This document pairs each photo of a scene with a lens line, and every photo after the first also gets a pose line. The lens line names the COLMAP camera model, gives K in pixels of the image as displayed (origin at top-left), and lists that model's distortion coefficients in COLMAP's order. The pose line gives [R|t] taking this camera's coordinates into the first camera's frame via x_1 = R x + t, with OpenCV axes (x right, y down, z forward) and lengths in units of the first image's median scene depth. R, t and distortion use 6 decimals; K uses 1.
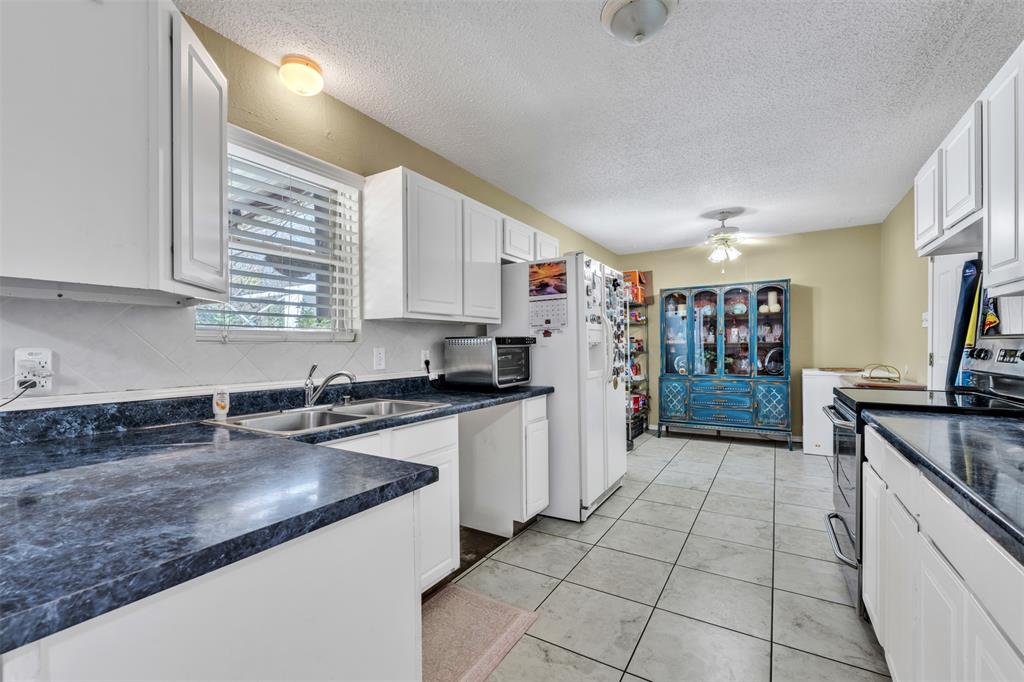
lens RADIAL K [[431.7, 0, 515.1], [0, 431.7, 346.9], [0, 0, 1]] dist [0.000088, -0.000001]
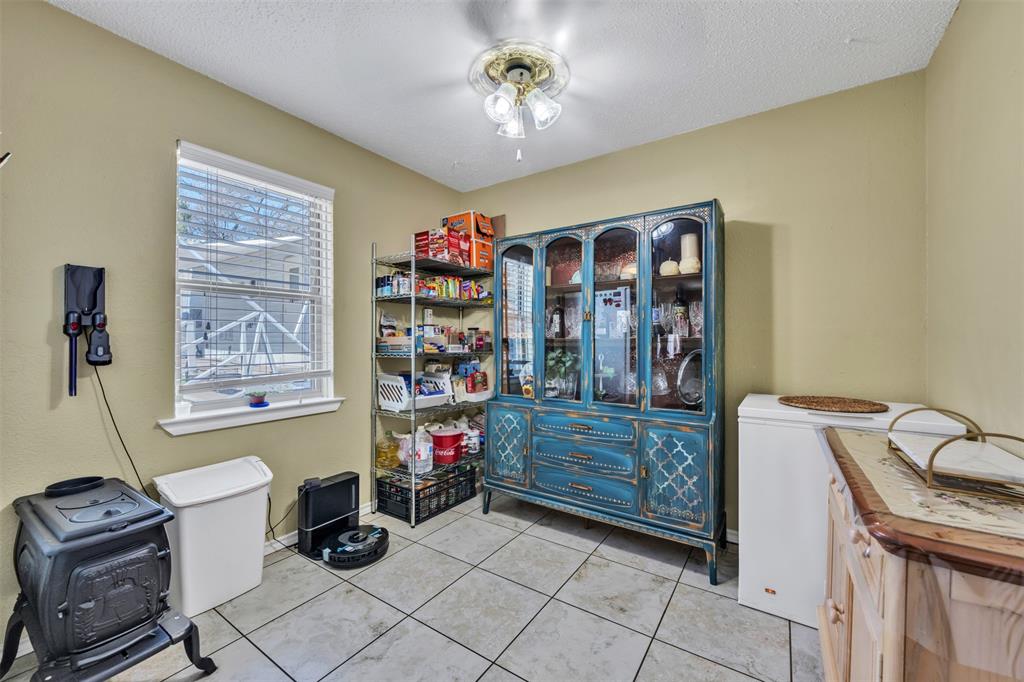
lens RADIAL K [[400.4, 0, 511.7], [0, 400.4, 340.8], [0, 0, 1]] dist [-0.000326, 0.000020]
pose [[0.999409, 0.013685, -0.031534, 0.405393], [-0.013902, 0.999881, -0.006663, -0.001987], [0.031439, 0.007098, 0.999480, 0.534120]]
